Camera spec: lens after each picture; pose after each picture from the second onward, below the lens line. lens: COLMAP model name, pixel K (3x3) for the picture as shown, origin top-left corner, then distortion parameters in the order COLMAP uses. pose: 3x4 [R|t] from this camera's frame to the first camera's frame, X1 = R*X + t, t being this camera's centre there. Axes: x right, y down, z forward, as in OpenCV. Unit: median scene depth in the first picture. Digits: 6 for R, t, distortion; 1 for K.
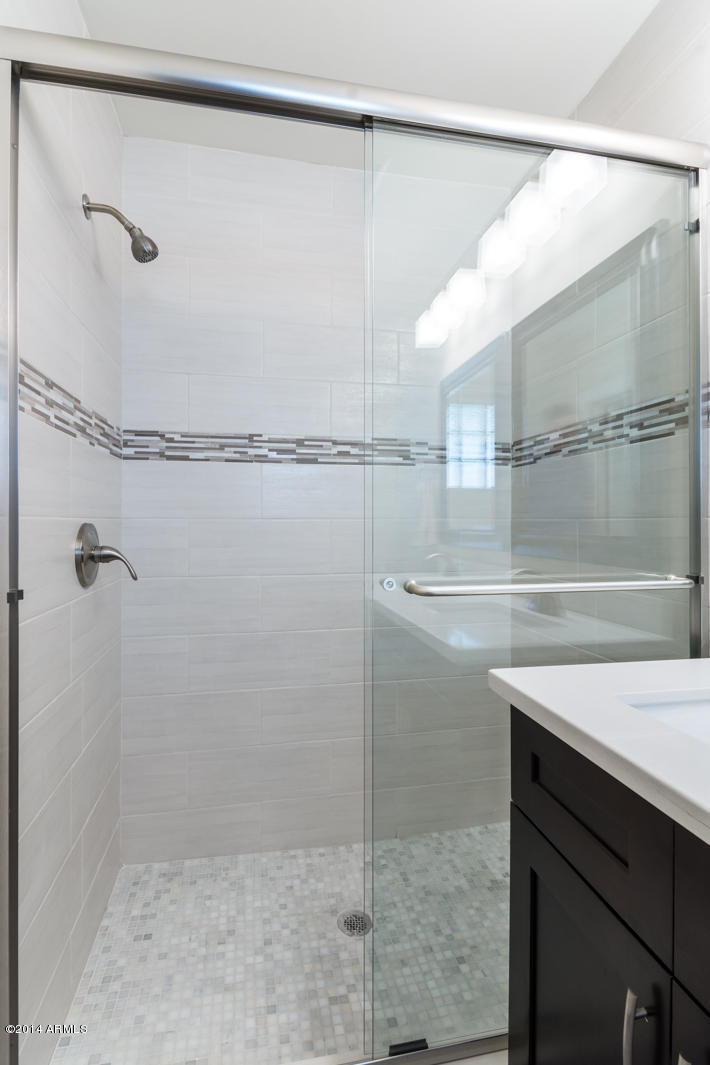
lens RADIAL K [[499.9, 0, 349.8], [0, 499.9, 523.6], [0, 0, 1]] dist [-0.006939, -0.000269]
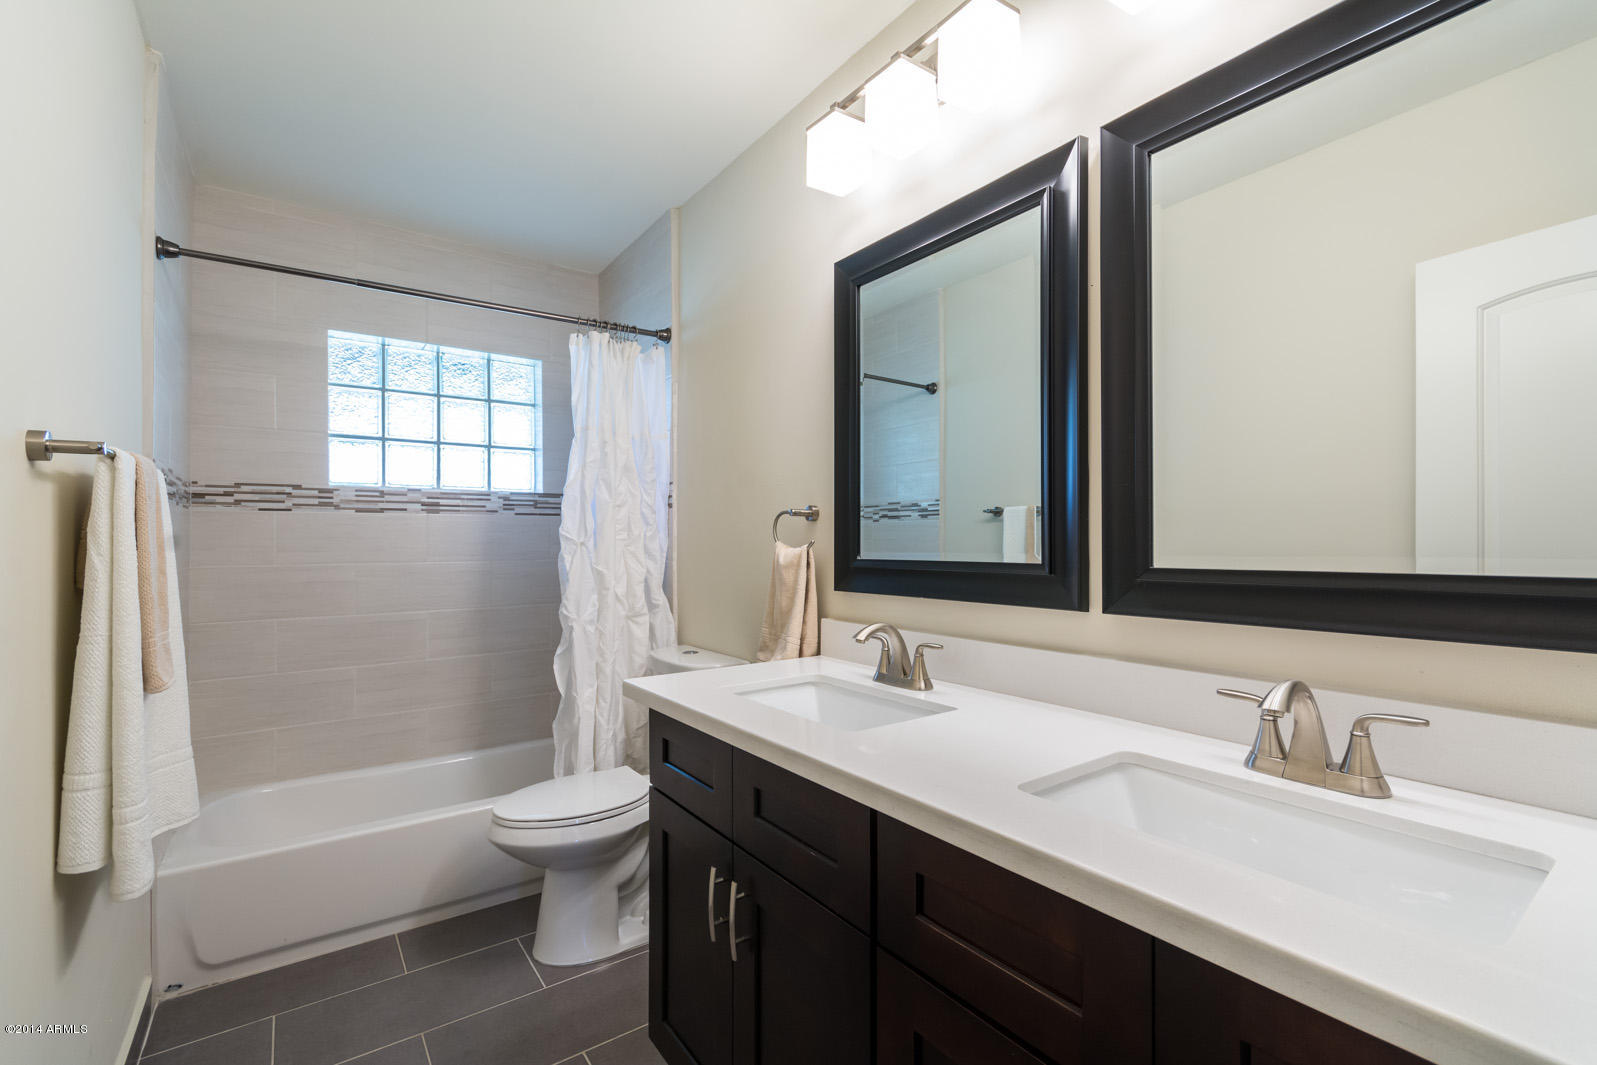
lens RADIAL K [[712.5, 0, 807.6], [0, 712.5, 545.7], [0, 0, 1]] dist [0.011842, -0.000766]
pose [[0.903821, -0.004287, 0.427890, -0.035635], [0.005625, 0.999982, -0.001864, -0.011134], [-0.427874, 0.004091, 0.903829, -0.388326]]
